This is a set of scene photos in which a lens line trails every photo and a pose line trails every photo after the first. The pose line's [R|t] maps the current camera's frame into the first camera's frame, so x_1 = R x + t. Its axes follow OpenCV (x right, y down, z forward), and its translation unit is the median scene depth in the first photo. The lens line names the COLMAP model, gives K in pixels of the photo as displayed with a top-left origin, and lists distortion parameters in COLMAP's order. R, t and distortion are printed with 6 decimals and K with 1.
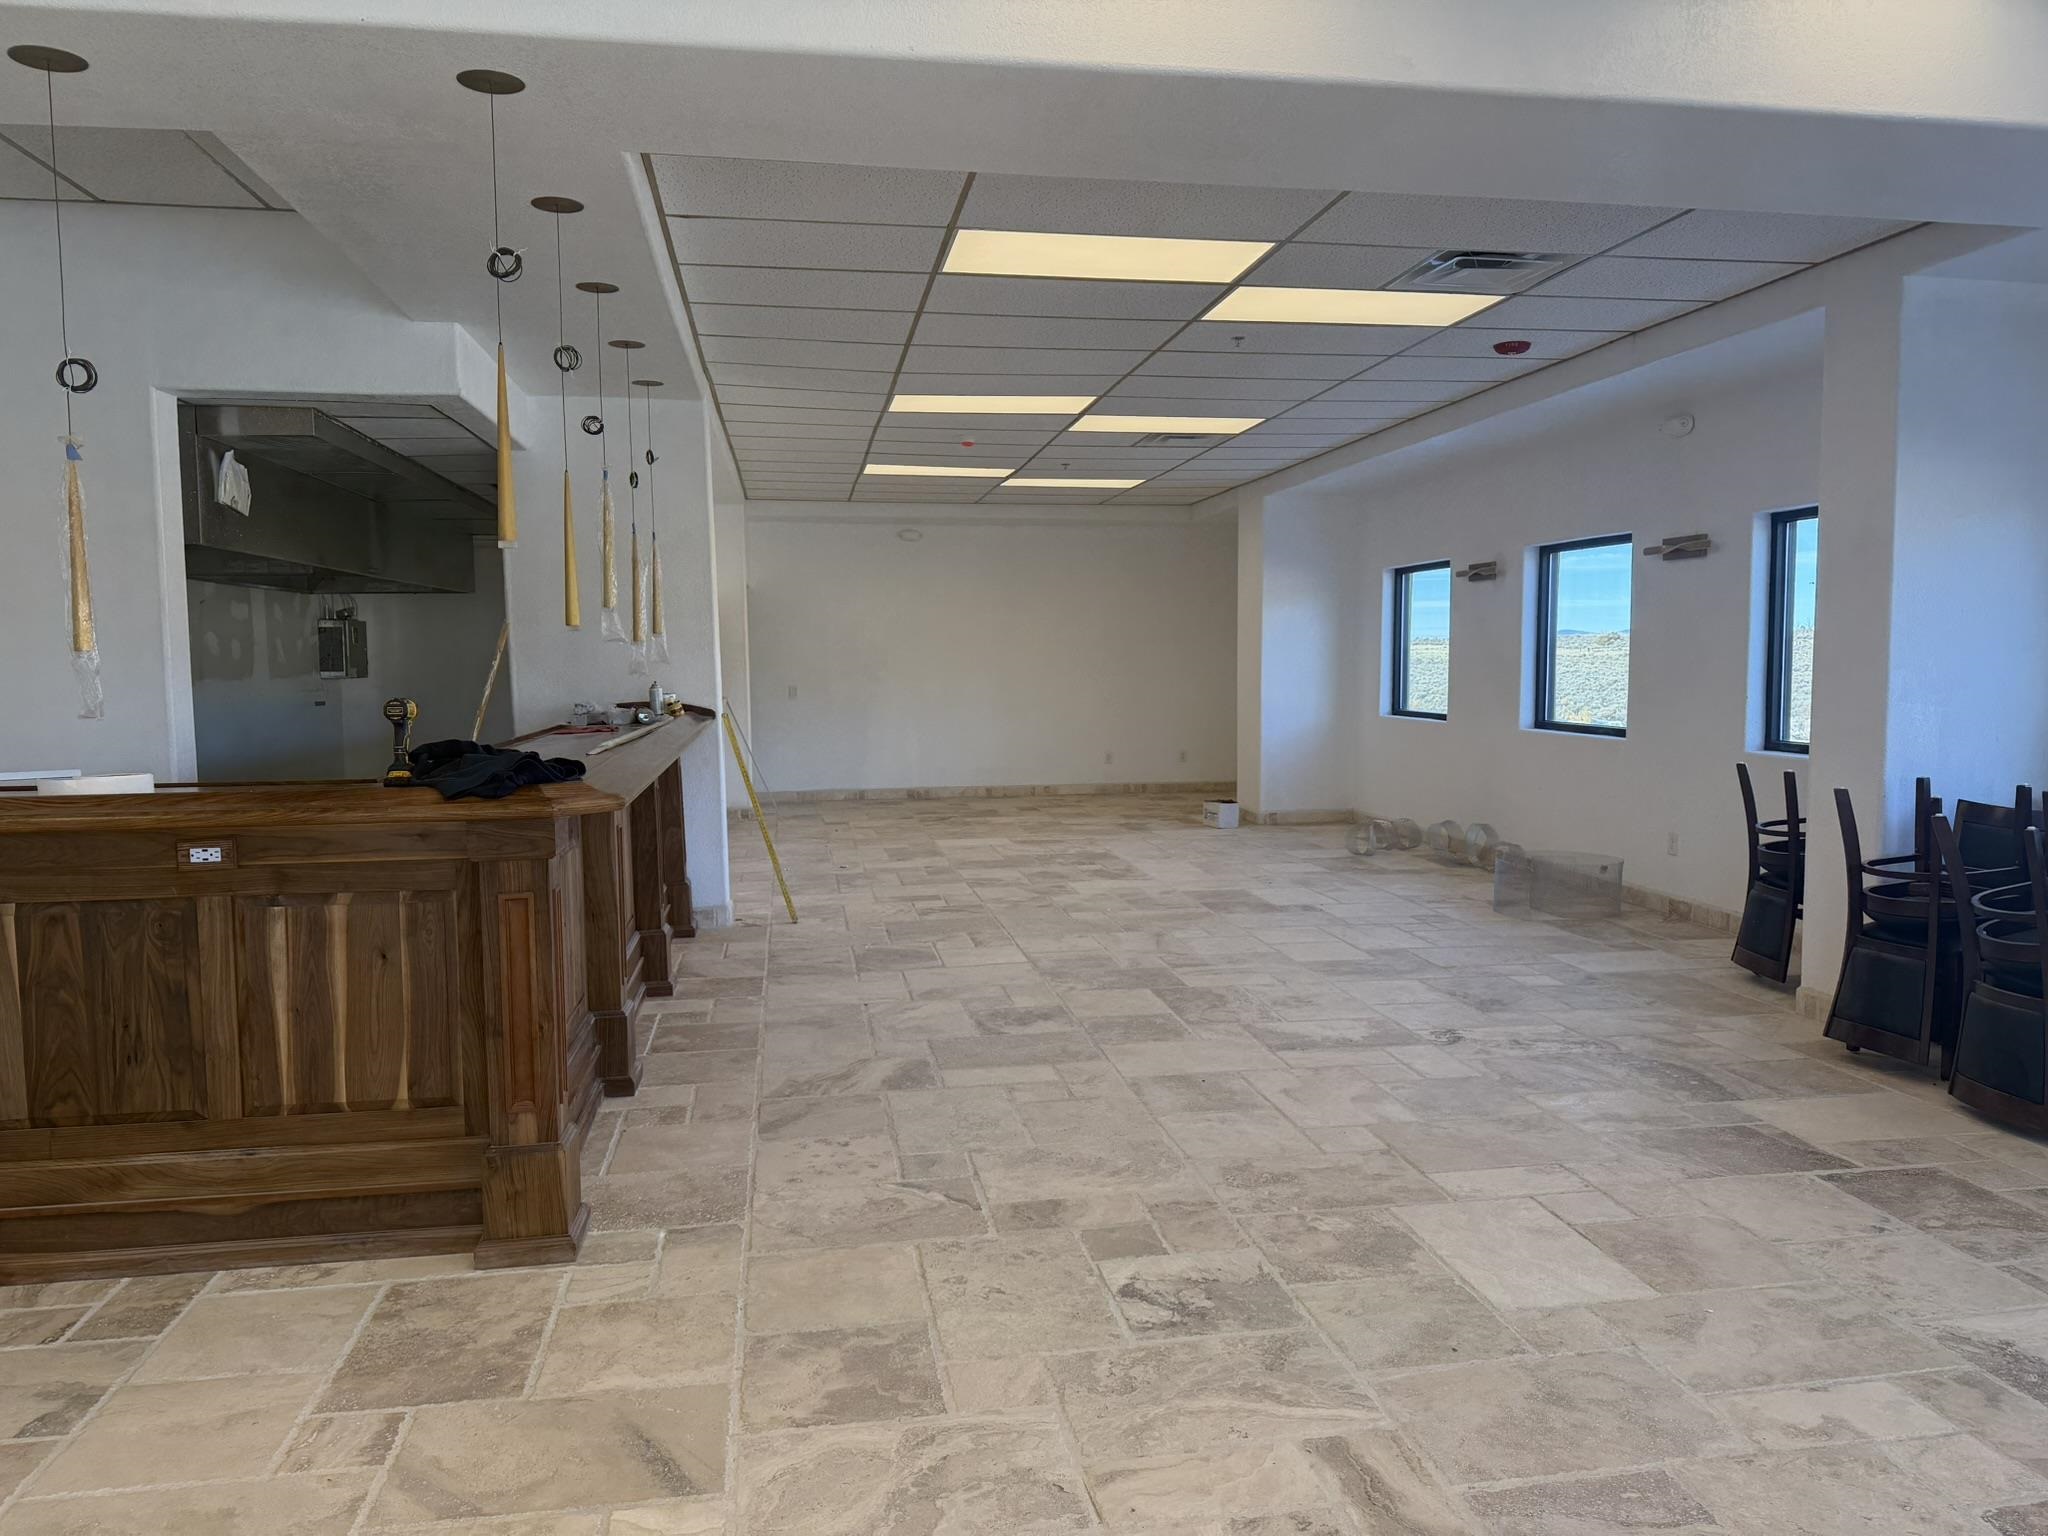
lens RADIAL K [[1425.3, 0, 1030.2], [0, 1425.3, 773.4], [0, 0, 1]] dist [0.016675, -0.020377]
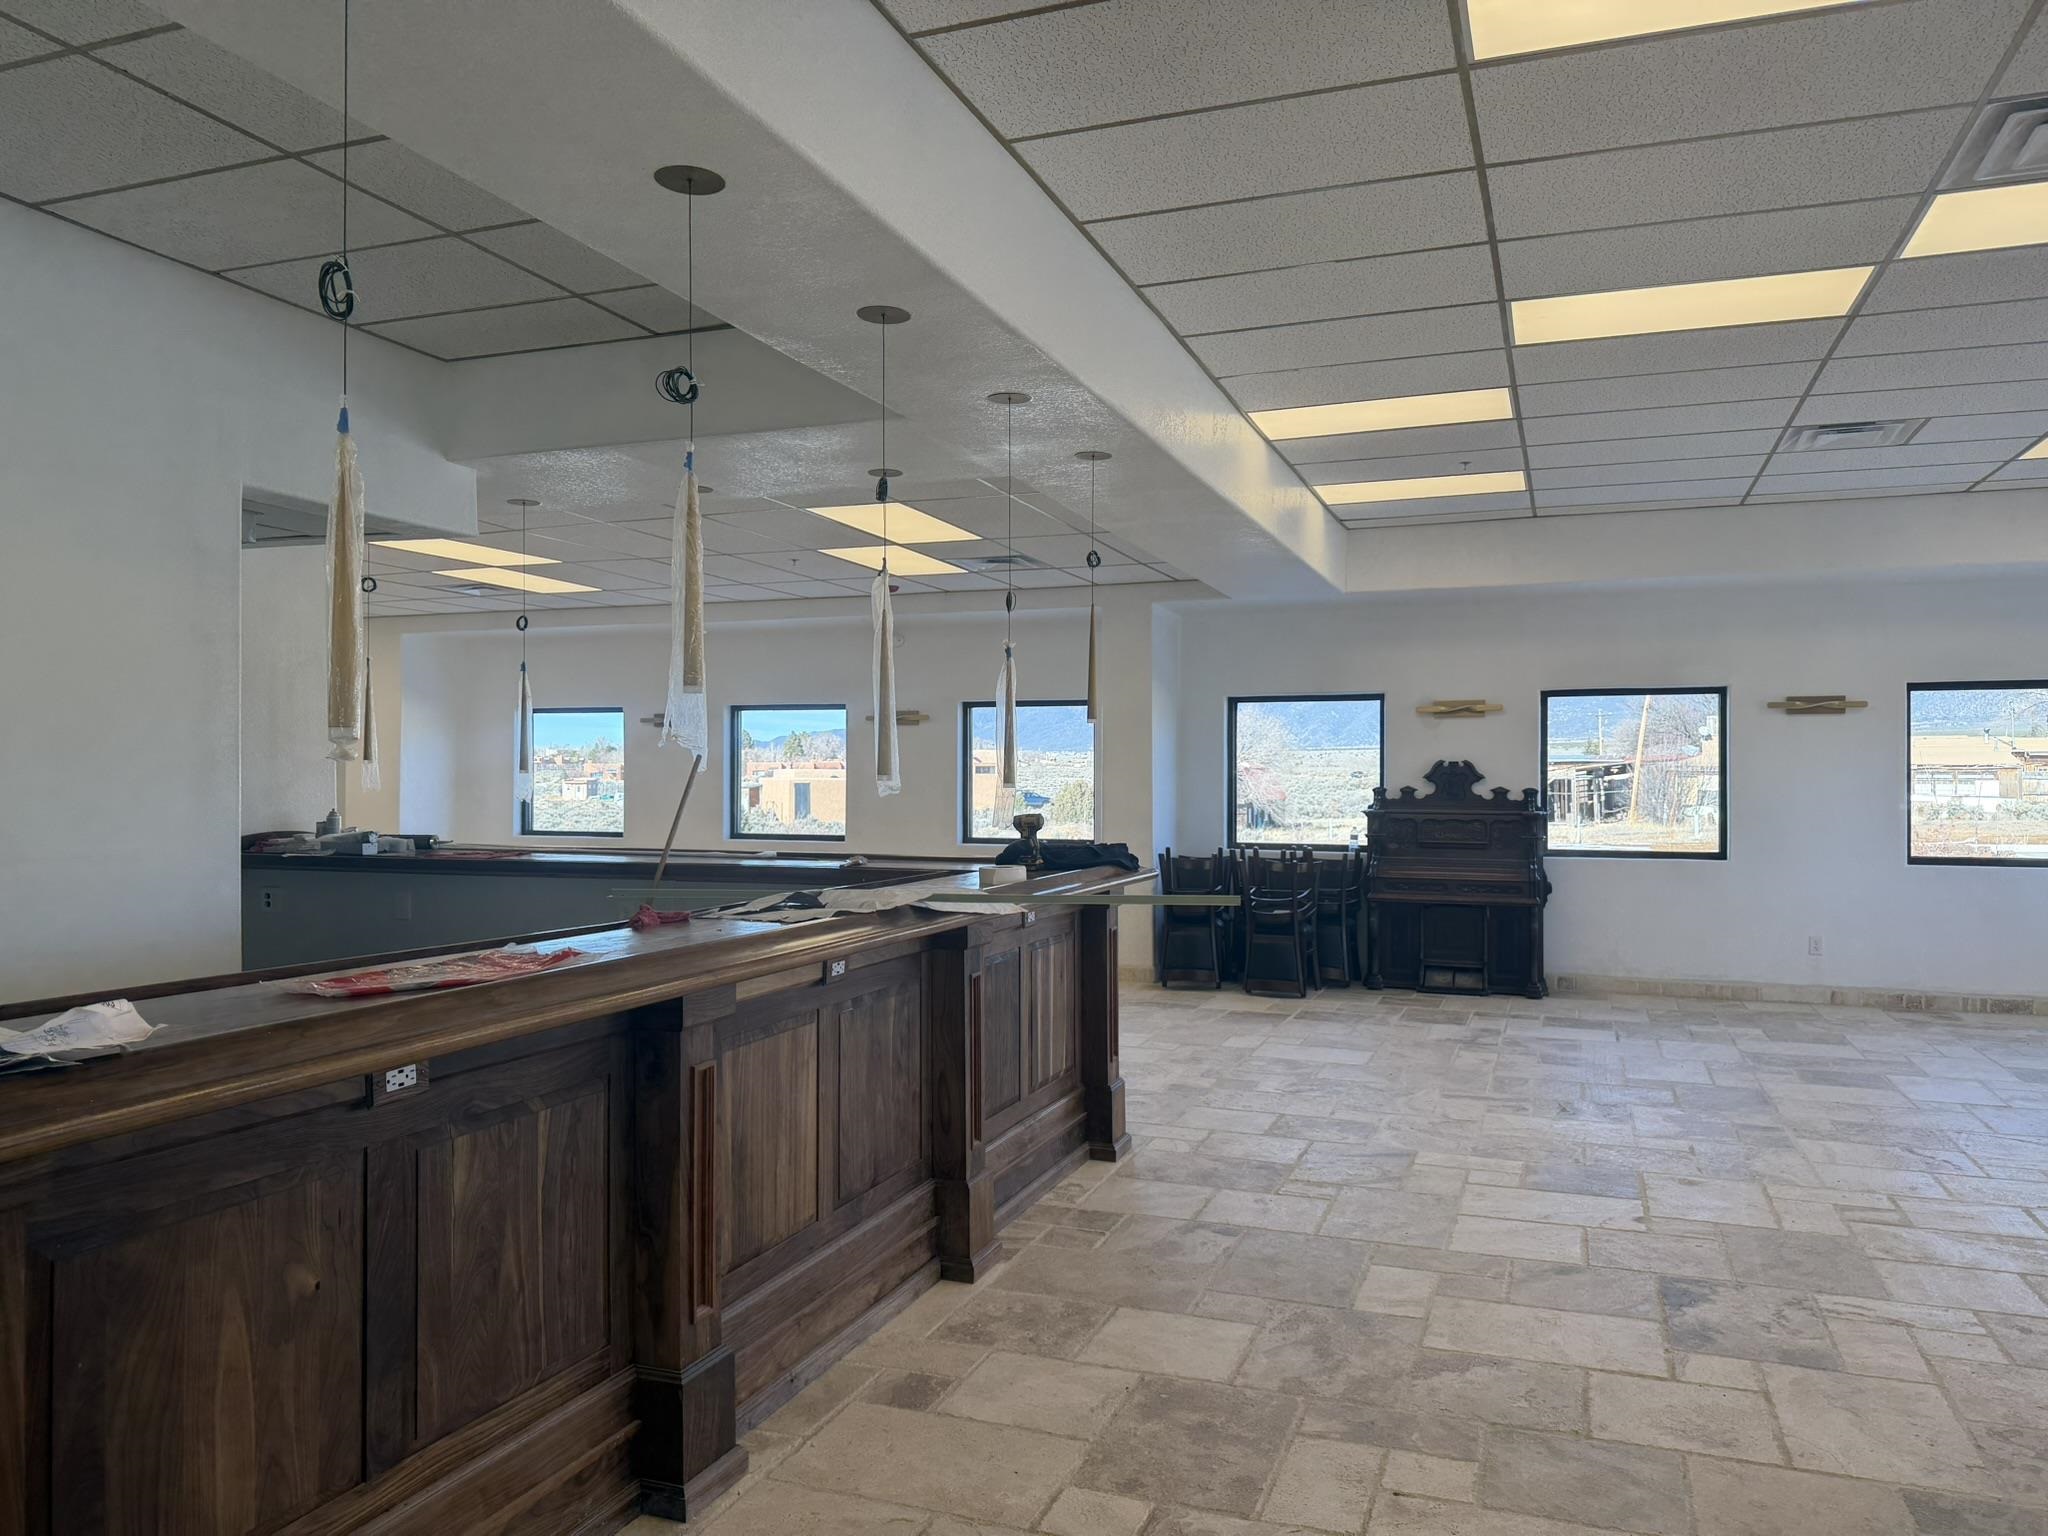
lens RADIAL K [[1421.3, 0, 1037.8], [0, 1421.3, 761.4], [0, 0, 1]] dist [0.147372, -0.223464]
pose [[0.498188, 0.018817, 0.866865, -1.853976], [0.065496, 0.996091, -0.059263, -0.017348], [-0.864592, 0.086300, 0.495008, 0.224268]]
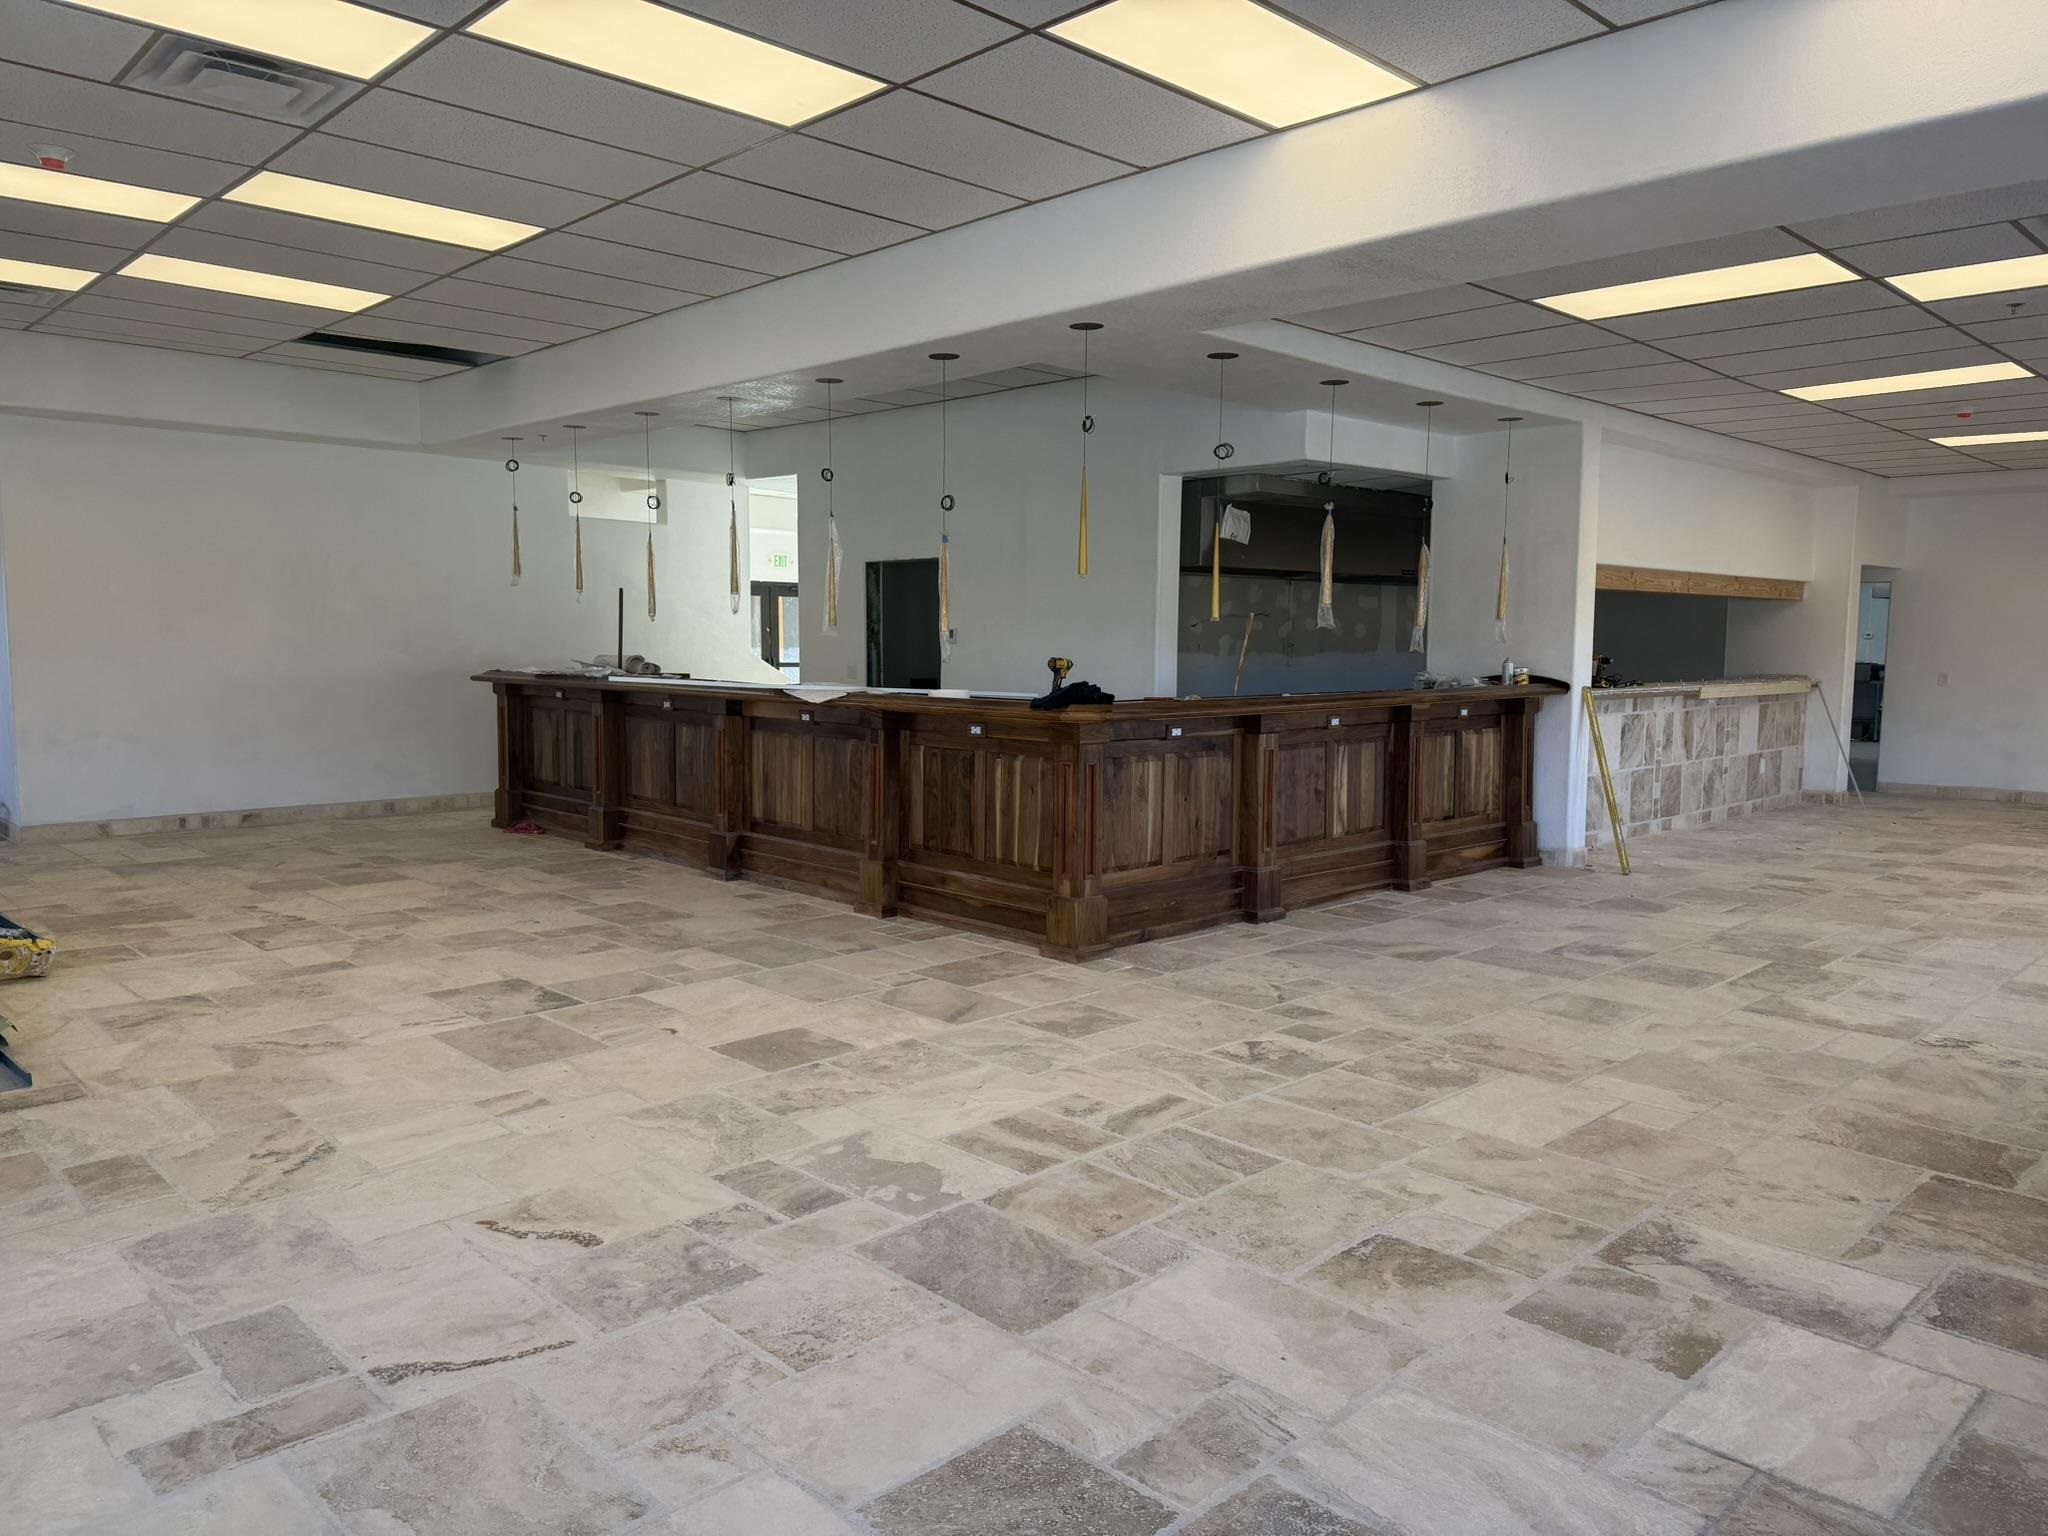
lens RADIAL K [[1421.3, 0, 1037.8], [0, 1421.3, 761.4], [0, 0, 1]] dist [0.147372, -0.223464]
pose [[0.567141, 0.082198, -0.819509, 1.146627], [-0.079400, 0.995830, 0.044934, 0.002606], [0.819785, 0.039585, 0.571302, -0.100727]]
